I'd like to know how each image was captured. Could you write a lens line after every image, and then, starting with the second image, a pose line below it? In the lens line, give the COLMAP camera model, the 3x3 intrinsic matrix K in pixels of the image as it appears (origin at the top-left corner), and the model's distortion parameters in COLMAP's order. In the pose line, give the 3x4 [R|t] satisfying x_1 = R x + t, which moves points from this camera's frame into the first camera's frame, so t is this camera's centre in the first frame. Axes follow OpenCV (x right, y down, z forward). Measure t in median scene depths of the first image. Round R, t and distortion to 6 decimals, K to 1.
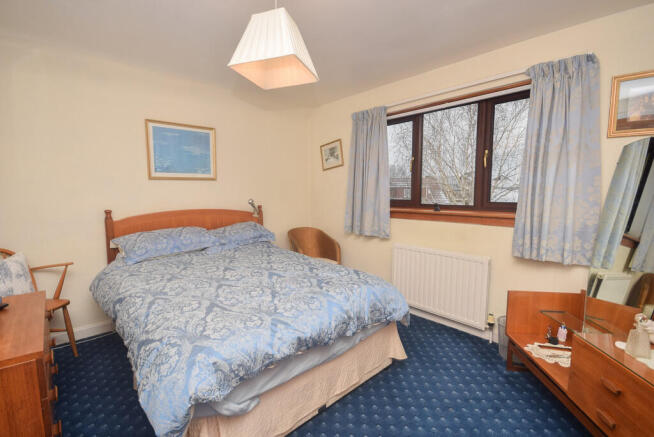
lens RADIAL K [[294.4, 0, 329.3], [0, 294.4, 215.2], [0, 0, 1]] dist [-0.000546, -0.000366]
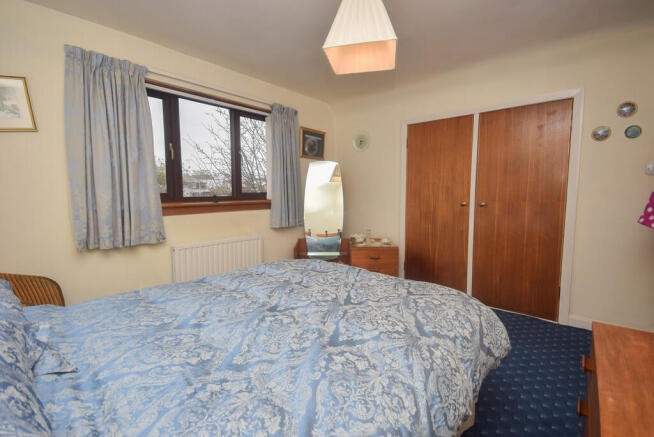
lens RADIAL K [[294.4, 0, 329.3], [0, 294.4, 215.2], [0, 0, 1]] dist [-0.000546, -0.000366]
pose [[-0.113496, -0.095987, 0.988891, -0.660833], [0.069260, 0.992136, 0.104251, -0.046289], [-0.991121, 0.080323, -0.105955, 0.664700]]
